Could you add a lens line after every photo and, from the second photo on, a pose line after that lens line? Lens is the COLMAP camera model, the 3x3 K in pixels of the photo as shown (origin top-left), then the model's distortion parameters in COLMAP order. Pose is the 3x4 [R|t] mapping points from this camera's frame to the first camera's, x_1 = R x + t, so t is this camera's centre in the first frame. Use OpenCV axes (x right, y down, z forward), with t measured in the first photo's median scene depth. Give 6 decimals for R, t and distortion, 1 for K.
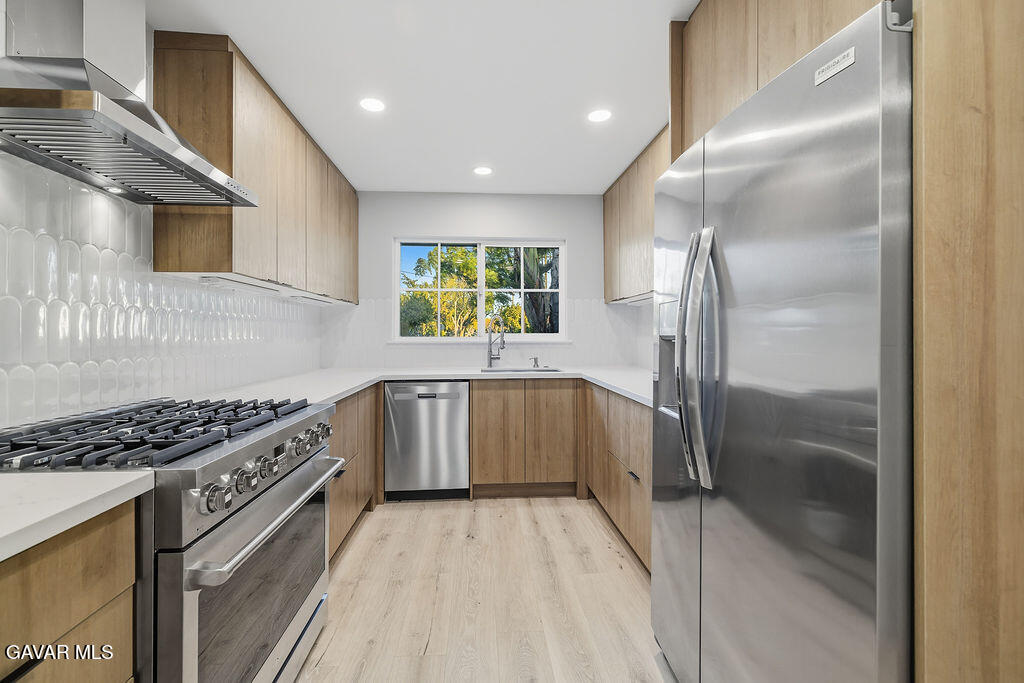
lens RADIAL K [[436.2, 0, 510.6], [0, 436.2, 338.1], [0, 0, 1]] dist [-0.001761, 0.001766]
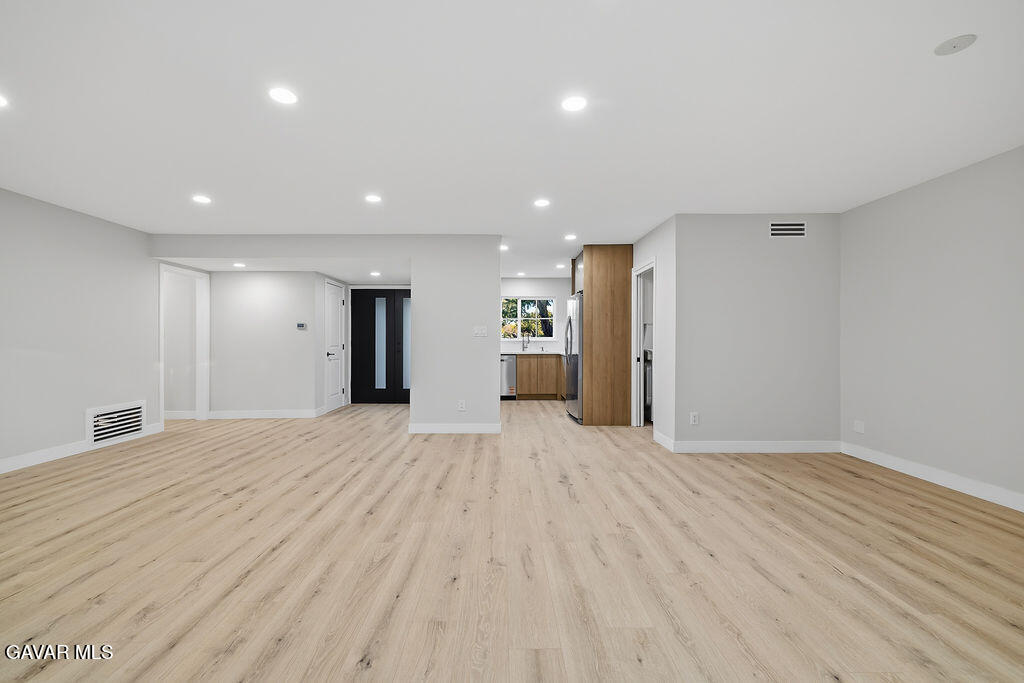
lens RADIAL K [[436.2, 0, 520.2], [0, 436.2, 342.0], [0, 0, 1]] dist [-0.001761, 0.001766]
pose [[0.999272, -0.001983, -0.038095, 0.030849], [0.002112, 0.999992, 0.003339, 0.010558], [0.038088, -0.003417, 0.999269, -1.609759]]
